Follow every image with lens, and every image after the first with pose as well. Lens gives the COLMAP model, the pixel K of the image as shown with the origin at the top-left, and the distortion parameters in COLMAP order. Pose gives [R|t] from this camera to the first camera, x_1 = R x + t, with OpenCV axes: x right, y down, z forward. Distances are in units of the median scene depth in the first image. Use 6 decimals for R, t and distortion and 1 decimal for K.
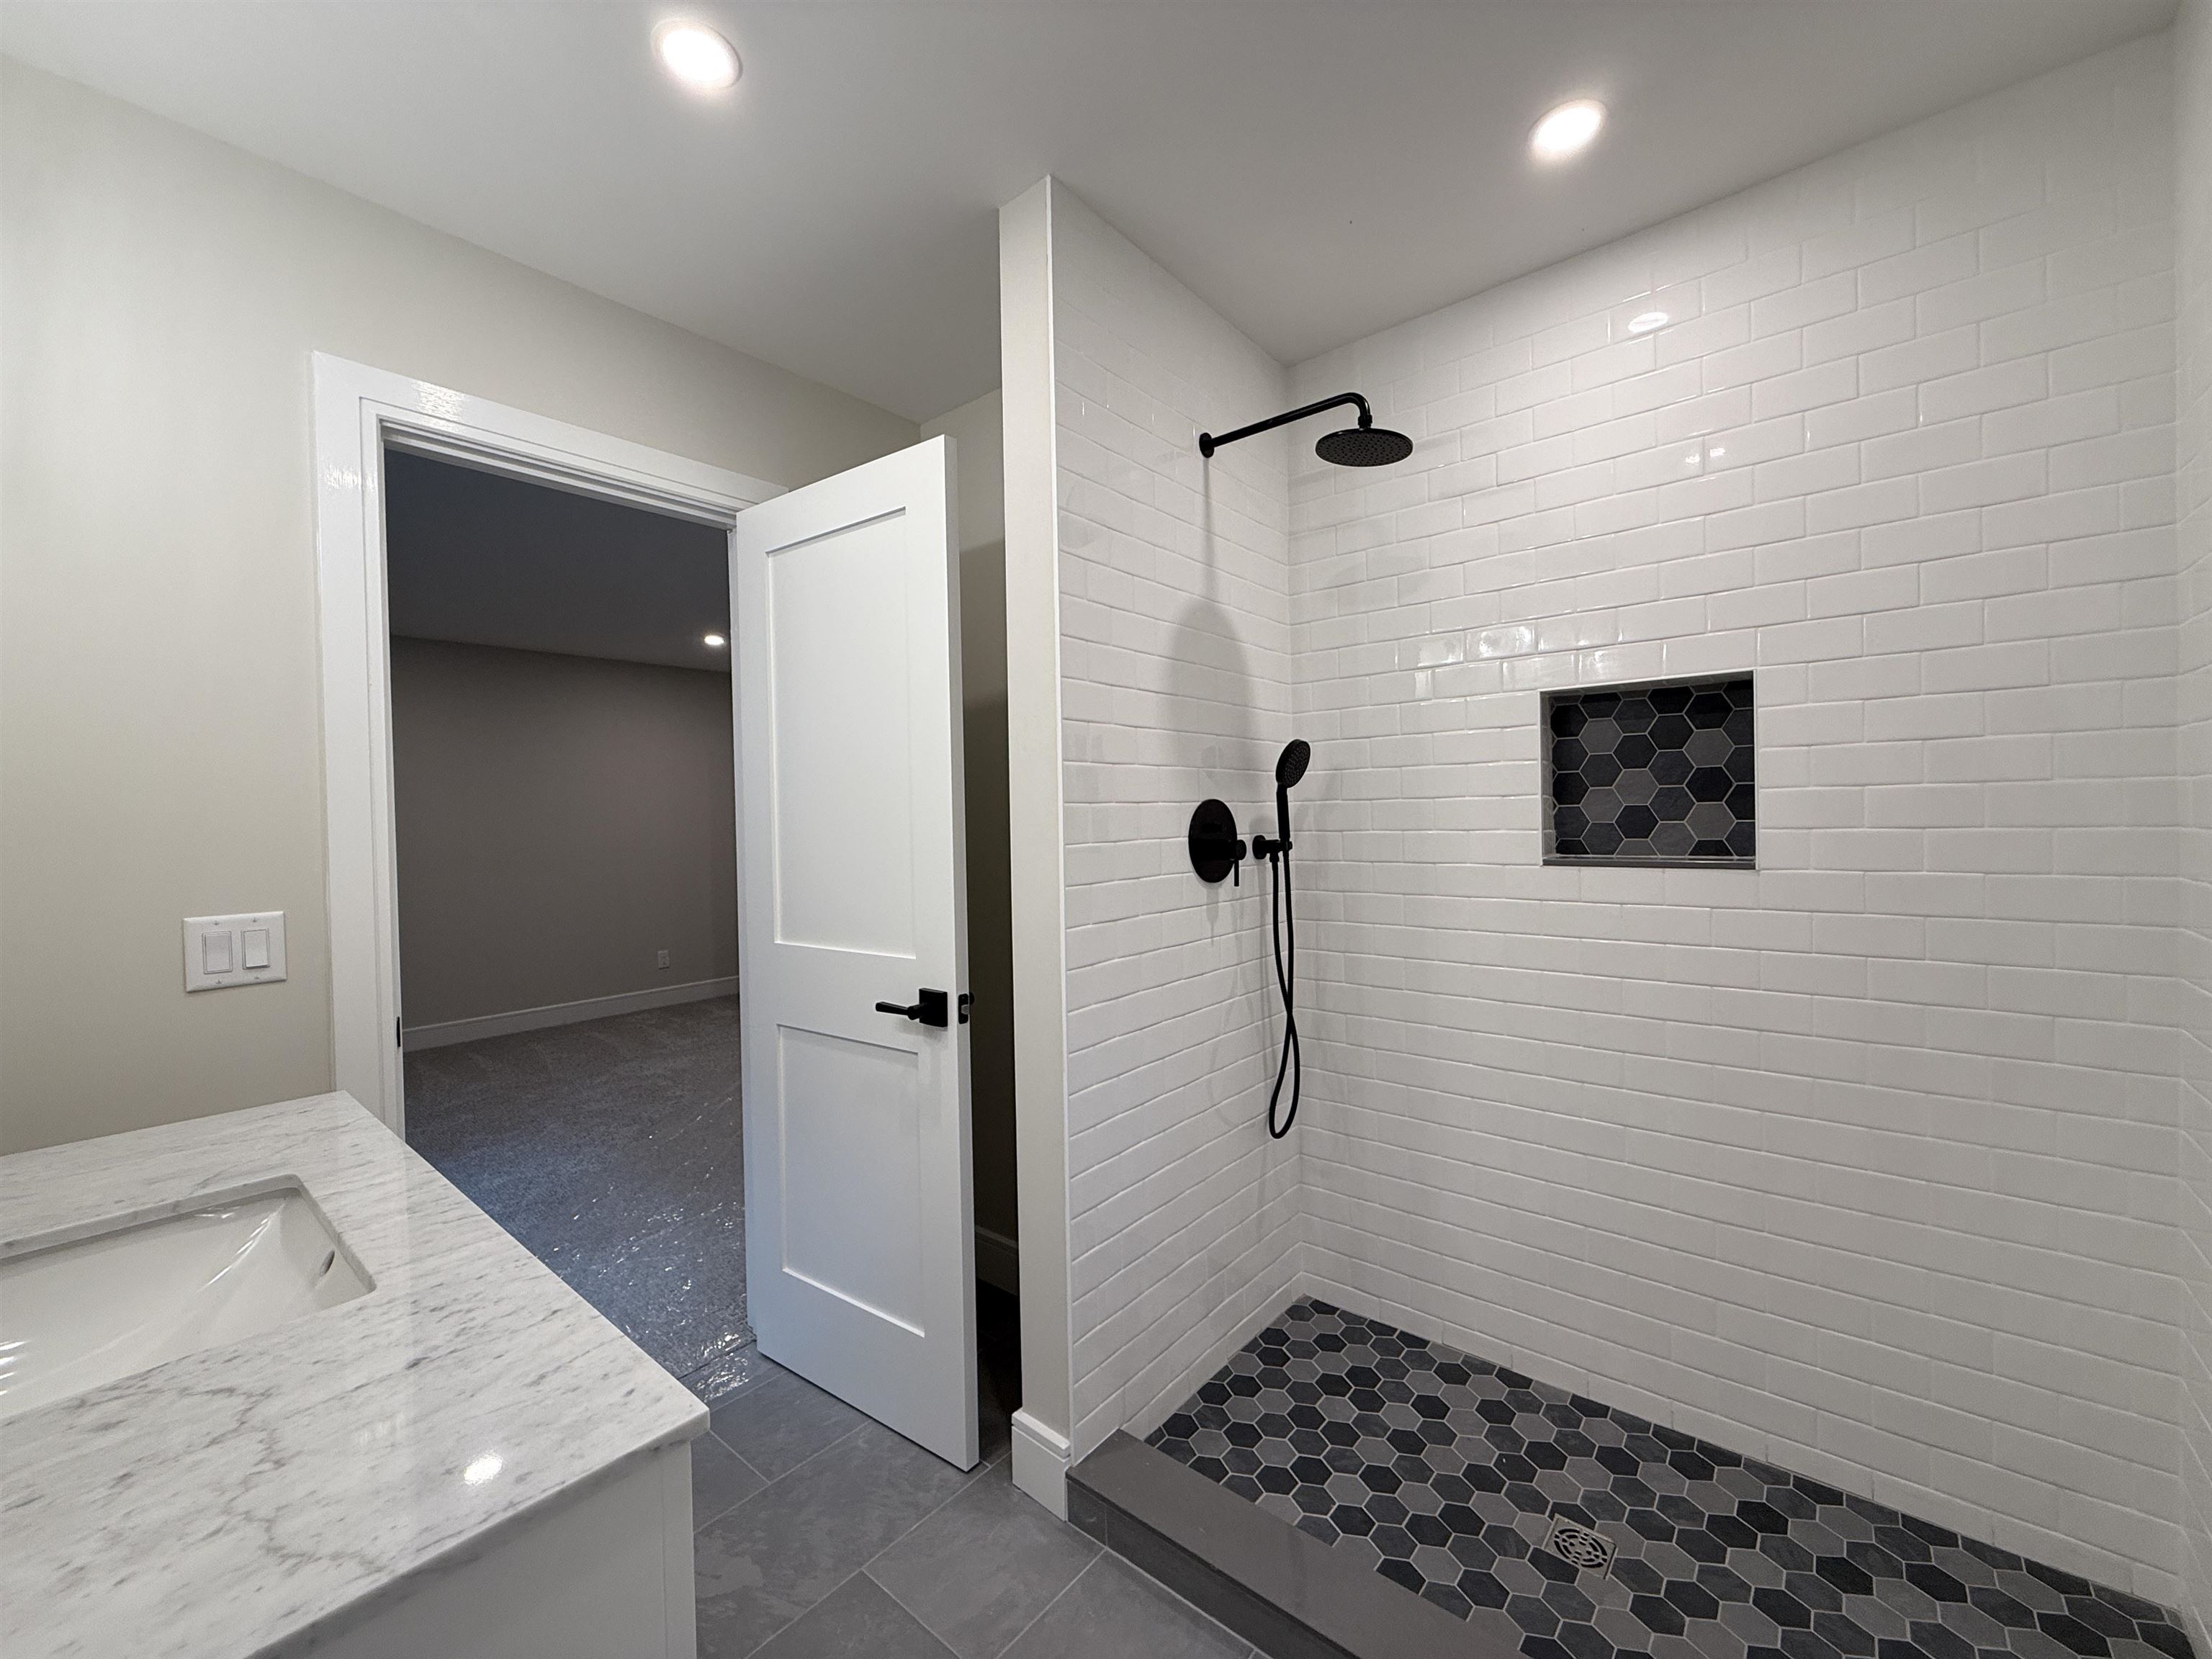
lens RADIAL K [[886.1, 0, 1106.0], [0, 886.1, 826.4], [0, 0, 1]] dist [-0.000827, 0.001487]
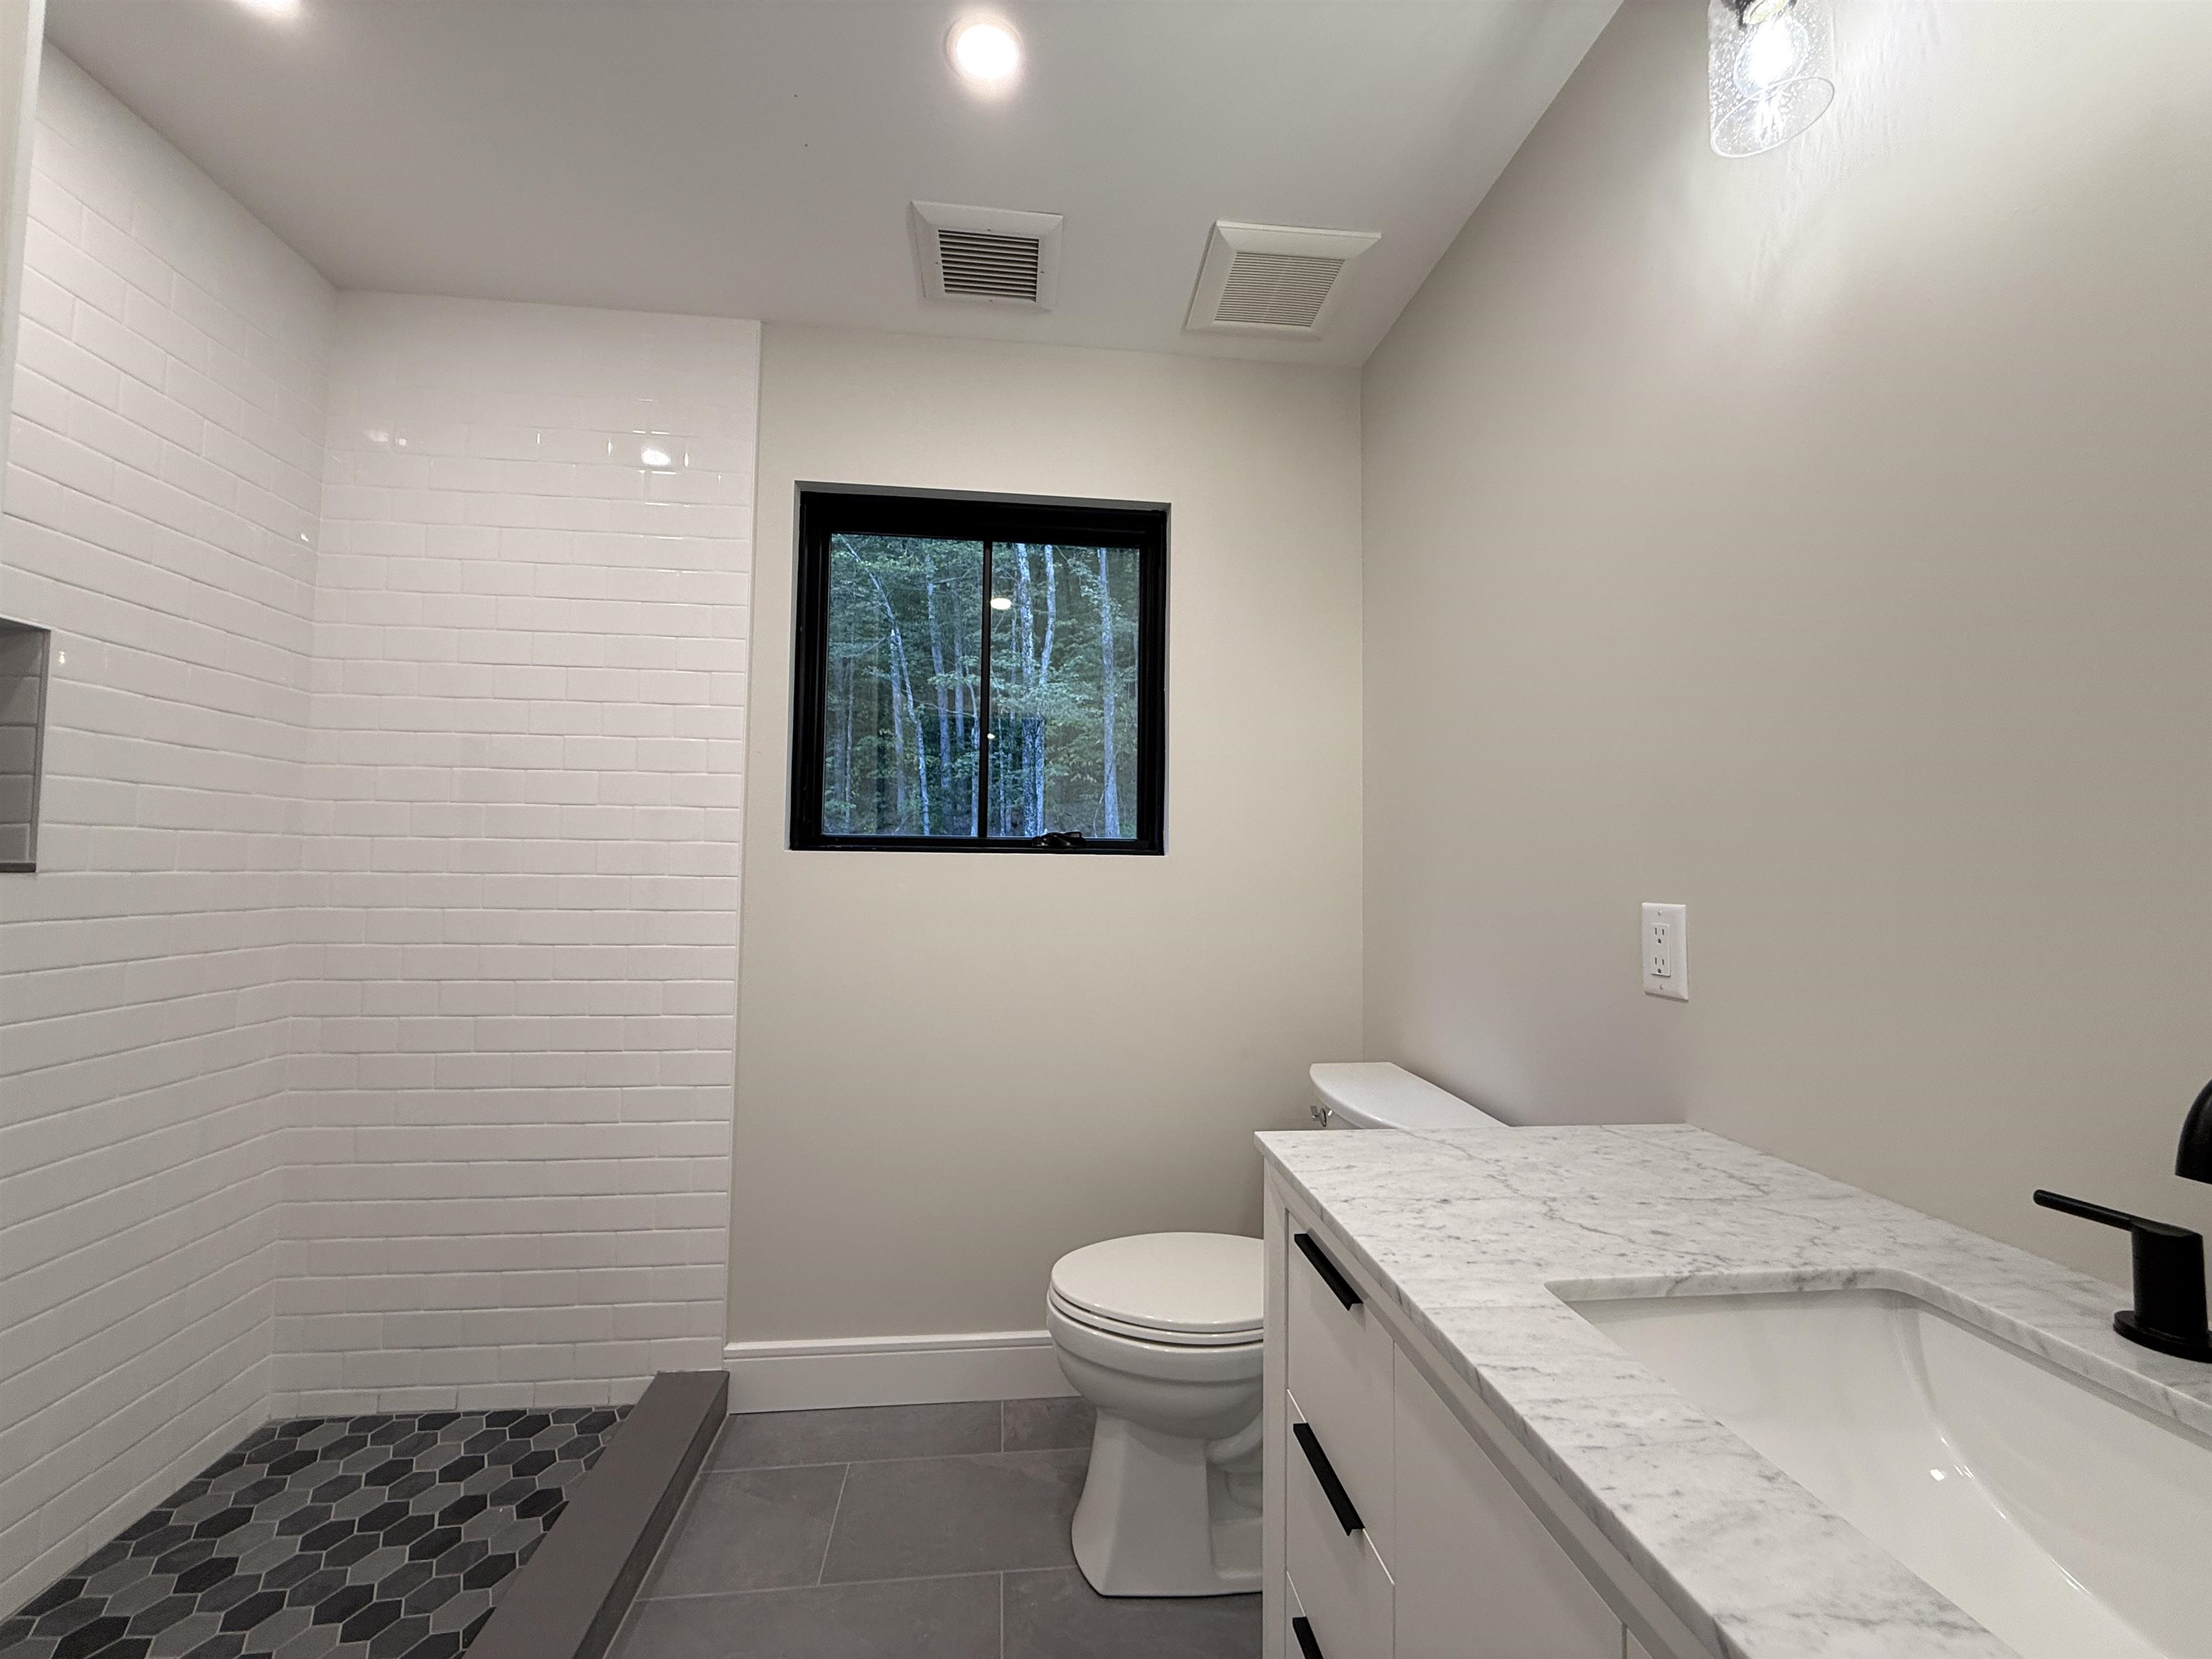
lens RADIAL K [[886.1, 0, 1101.1], [0, 886.1, 830.6], [0, 0, 1]] dist [-0.000827, 0.001487]
pose [[-0.720976, 0.042151, 0.691677, -1.159395], [0.009380, 0.998650, -0.051081, 0.133827], [-0.692897, -0.030341, -0.720398, 1.977252]]
